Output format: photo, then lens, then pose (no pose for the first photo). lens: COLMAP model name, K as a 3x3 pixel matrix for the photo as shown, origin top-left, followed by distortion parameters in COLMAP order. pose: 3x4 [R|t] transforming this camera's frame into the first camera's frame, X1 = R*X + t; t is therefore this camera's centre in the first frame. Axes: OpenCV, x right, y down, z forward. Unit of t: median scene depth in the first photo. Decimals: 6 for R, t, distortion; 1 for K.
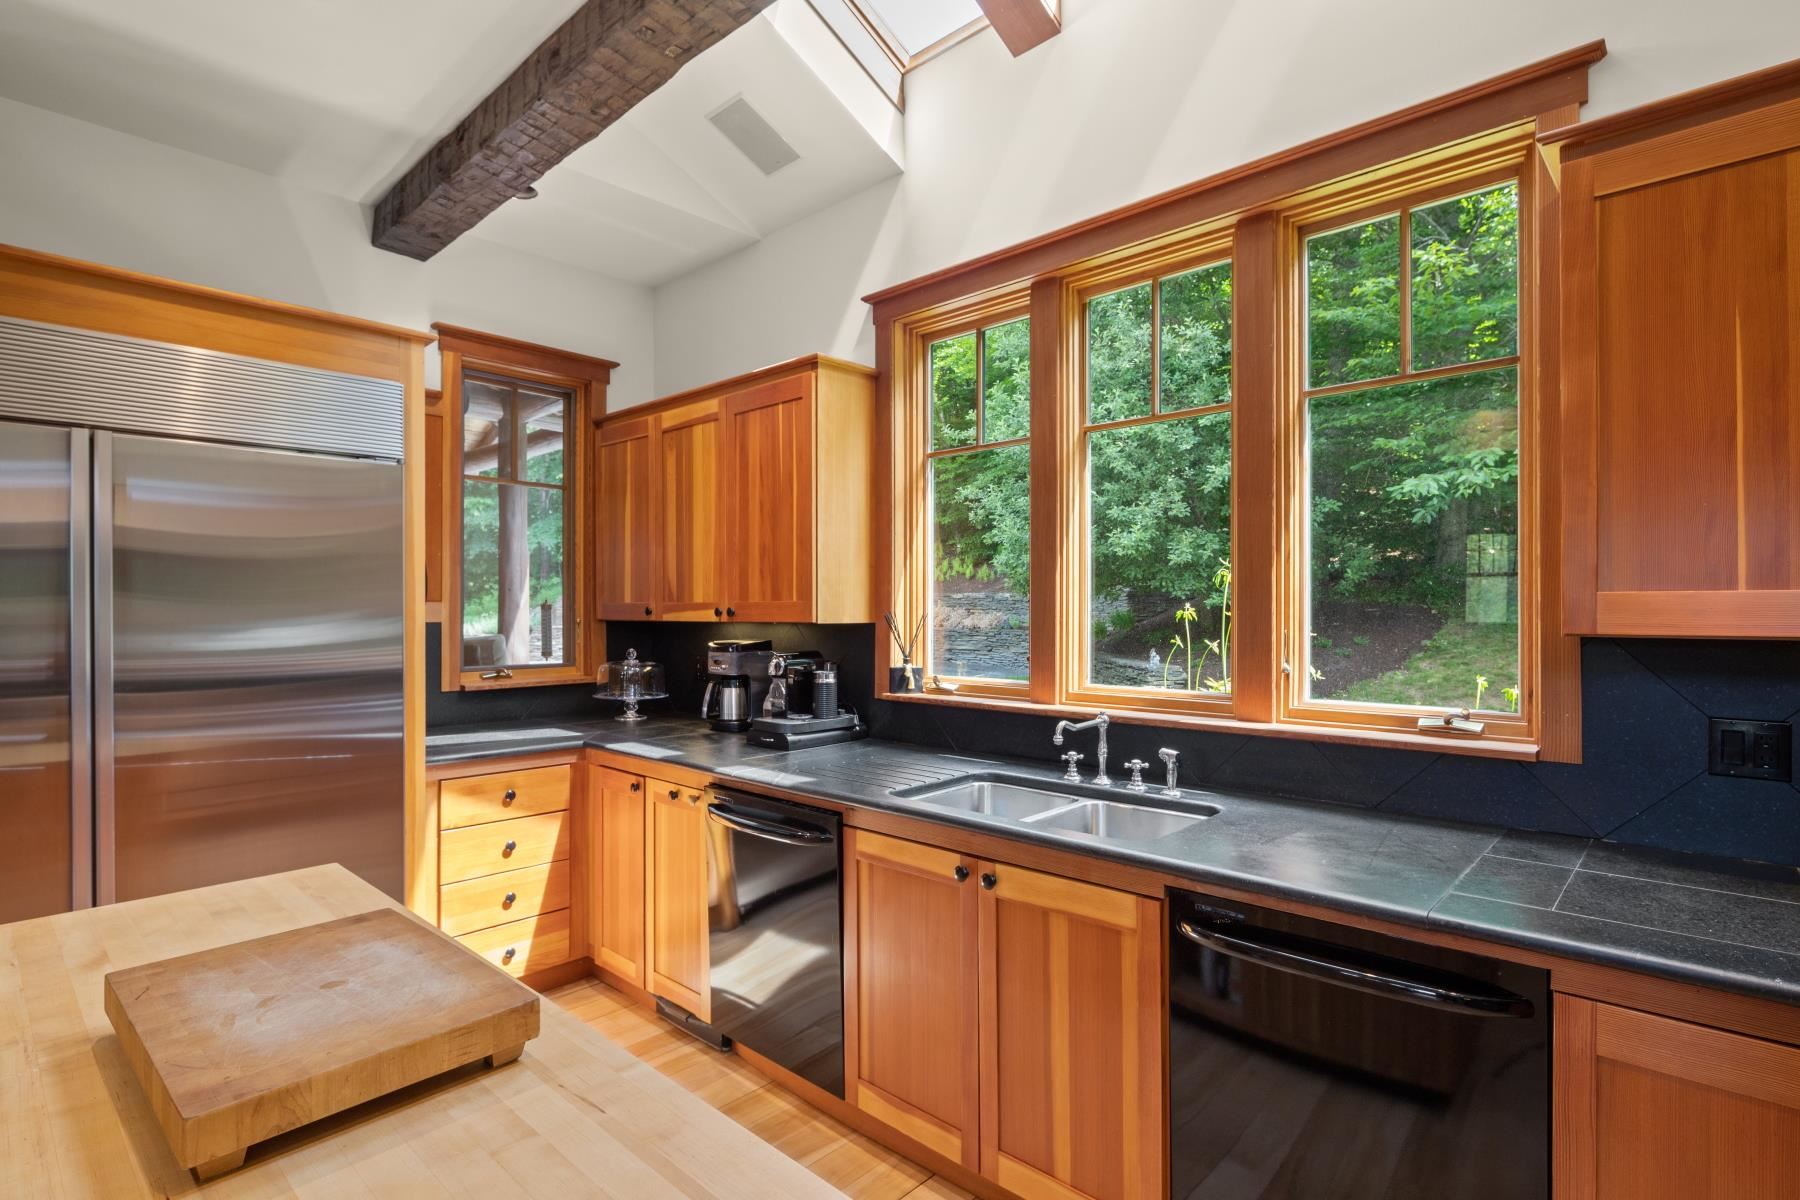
lens RADIAL K [[888.1, 0, 897.8], [0, 888.1, 607.6], [0, 0, 1]] dist [-0.001869, -0.003529]
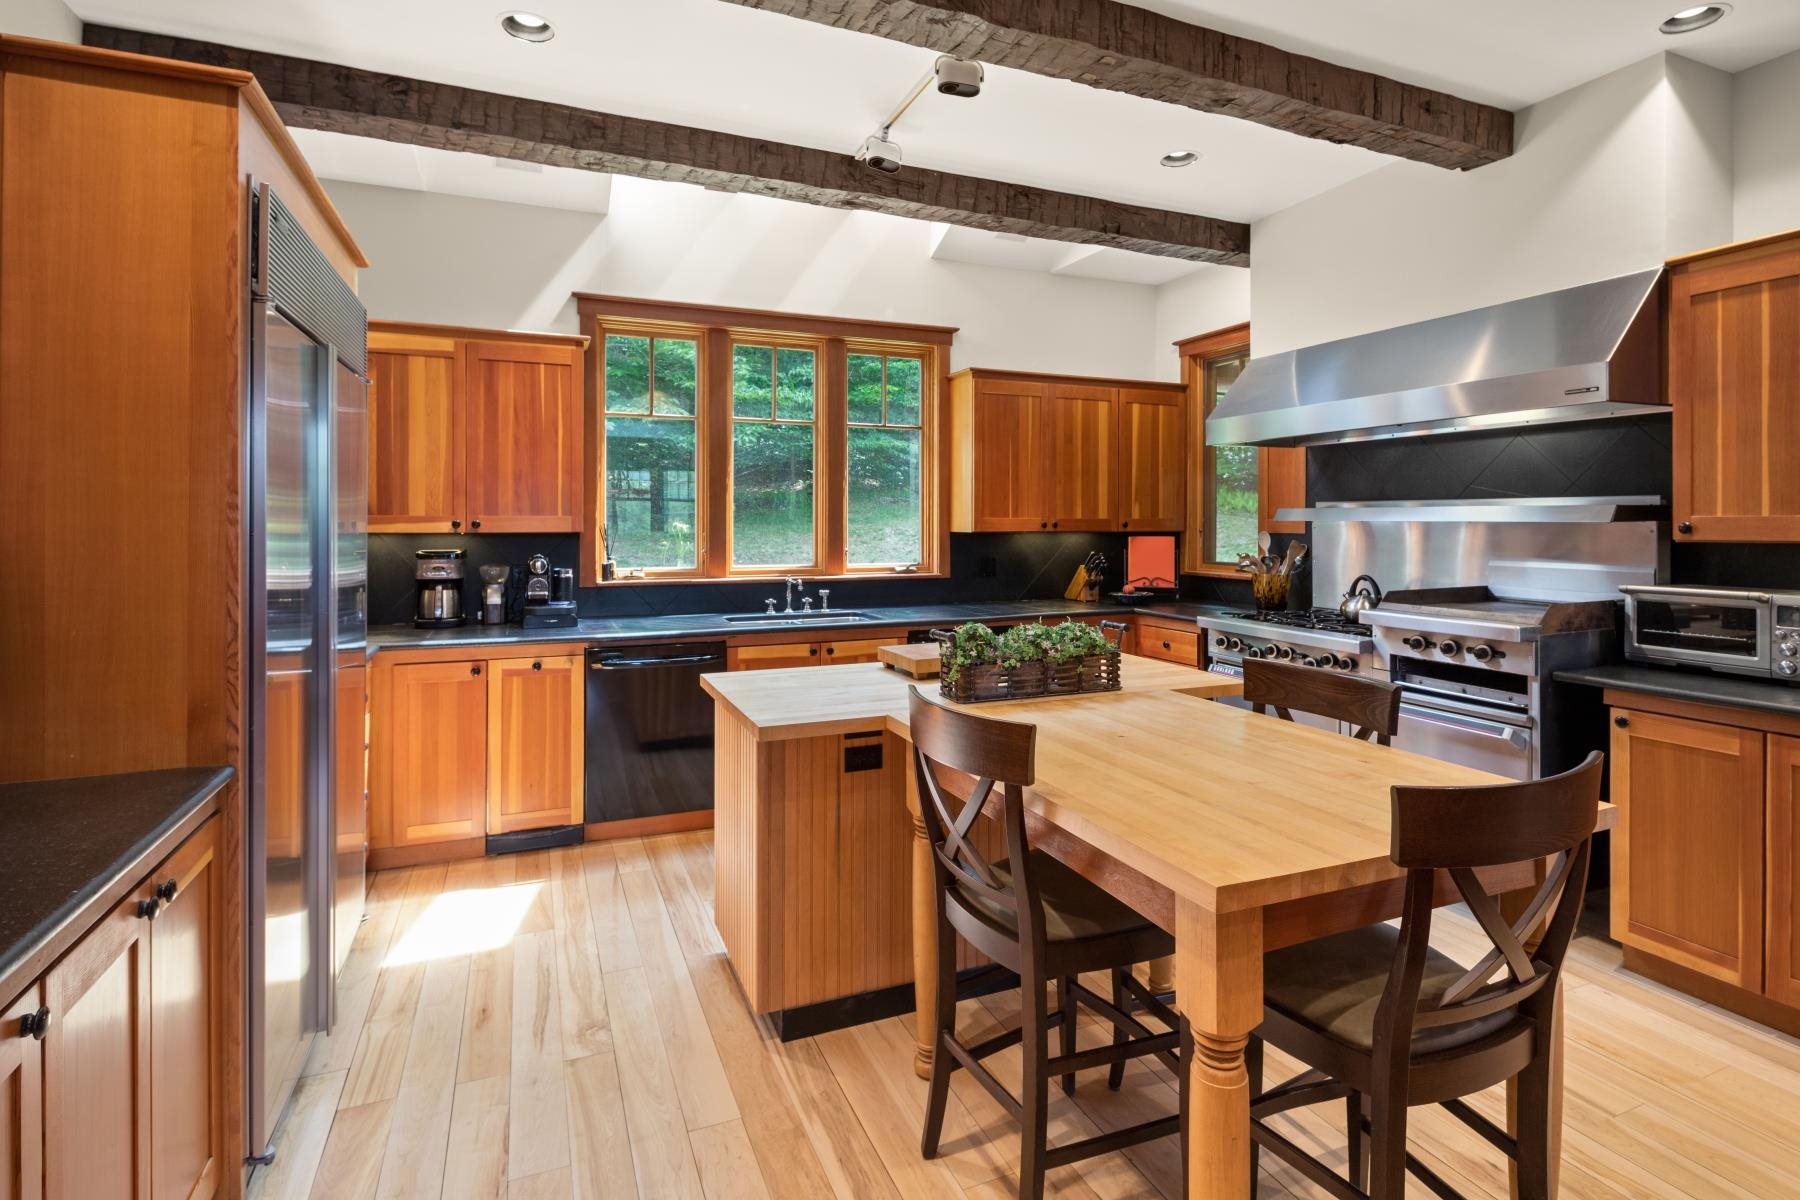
lens RADIAL K [[888.1, 0, 889.7], [0, 888.1, 523.1], [0, 0, 1]] dist [-0.001869, -0.003529]
pose [[0.413717, 0.003716, 0.910398, -1.143585], [-0.004529, 0.999988, -0.002024, 0.003751], [-0.910394, -0.003286, 0.413729, -0.003332]]
